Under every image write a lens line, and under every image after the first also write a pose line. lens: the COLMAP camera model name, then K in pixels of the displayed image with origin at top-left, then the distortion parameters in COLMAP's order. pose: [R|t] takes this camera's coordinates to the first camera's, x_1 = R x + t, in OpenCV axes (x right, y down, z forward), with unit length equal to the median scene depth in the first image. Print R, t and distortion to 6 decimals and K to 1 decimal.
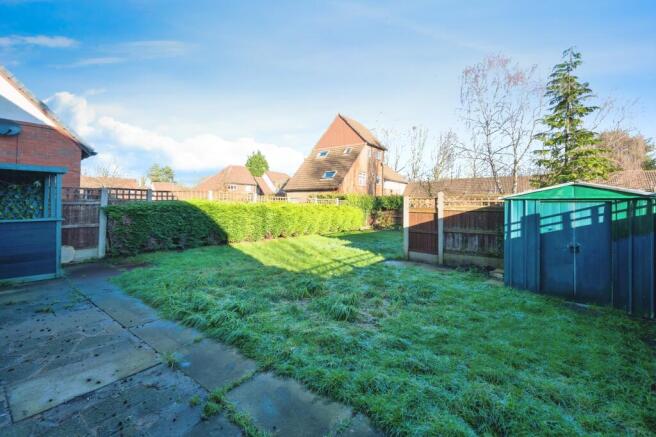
lens RADIAL K [[275.8, 0, 319.6], [0, 275.8, 199.1], [0, 0, 1]] dist [-0.001497, -0.000253]
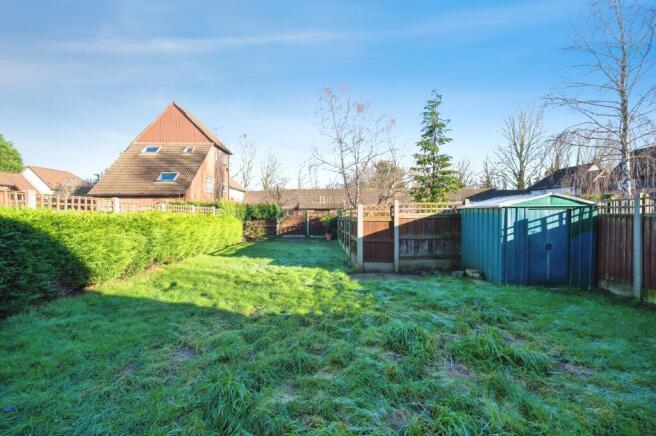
lens RADIAL K [[275.8, 0, 328.2], [0, 275.8, 217.9], [0, 0, 1]] dist [-0.001497, -0.000253]
pose [[0.788827, -0.023888, 0.614150, -0.347923], [0.001207, 0.999303, 0.037319, 0.001479], [-0.614614, -0.028696, 0.788306, 0.334170]]
